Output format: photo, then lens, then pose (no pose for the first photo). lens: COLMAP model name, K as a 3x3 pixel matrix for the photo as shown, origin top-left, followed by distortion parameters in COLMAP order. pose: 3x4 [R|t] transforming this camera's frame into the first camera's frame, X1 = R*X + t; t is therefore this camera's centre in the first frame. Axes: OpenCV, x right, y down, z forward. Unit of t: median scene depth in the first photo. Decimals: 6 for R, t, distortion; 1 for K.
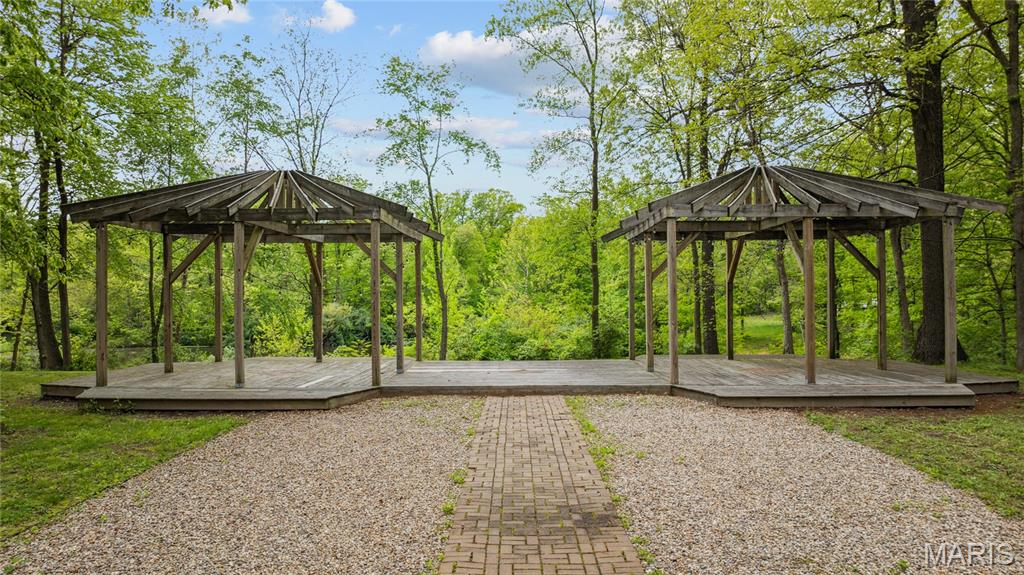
lens RADIAL K [[726.5, 0, 510.8], [0, 726.5, 285.9], [0, 0, 1]] dist [-0.020952, 0.007328]
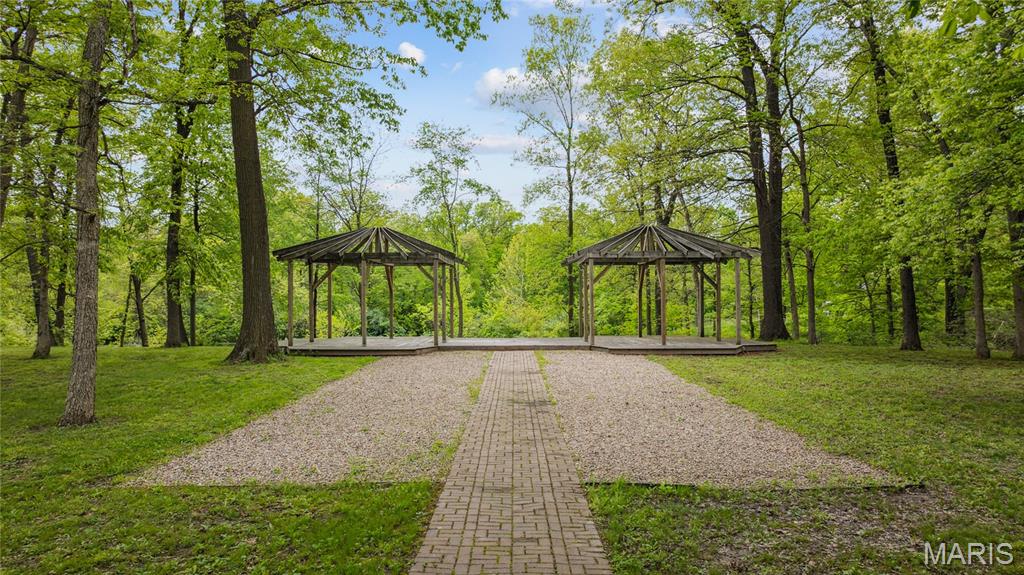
lens RADIAL K [[726.5, 0, 510.8], [0, 726.5, 285.9], [0, 0, 1]] dist [-0.020952, 0.007328]
pose [[0.999997, 0.002303, -0.000421, 0.004151], [-0.002304, 0.999993, -0.002856, -0.005624], [0.000414, 0.002857, 0.999996, -0.365878]]
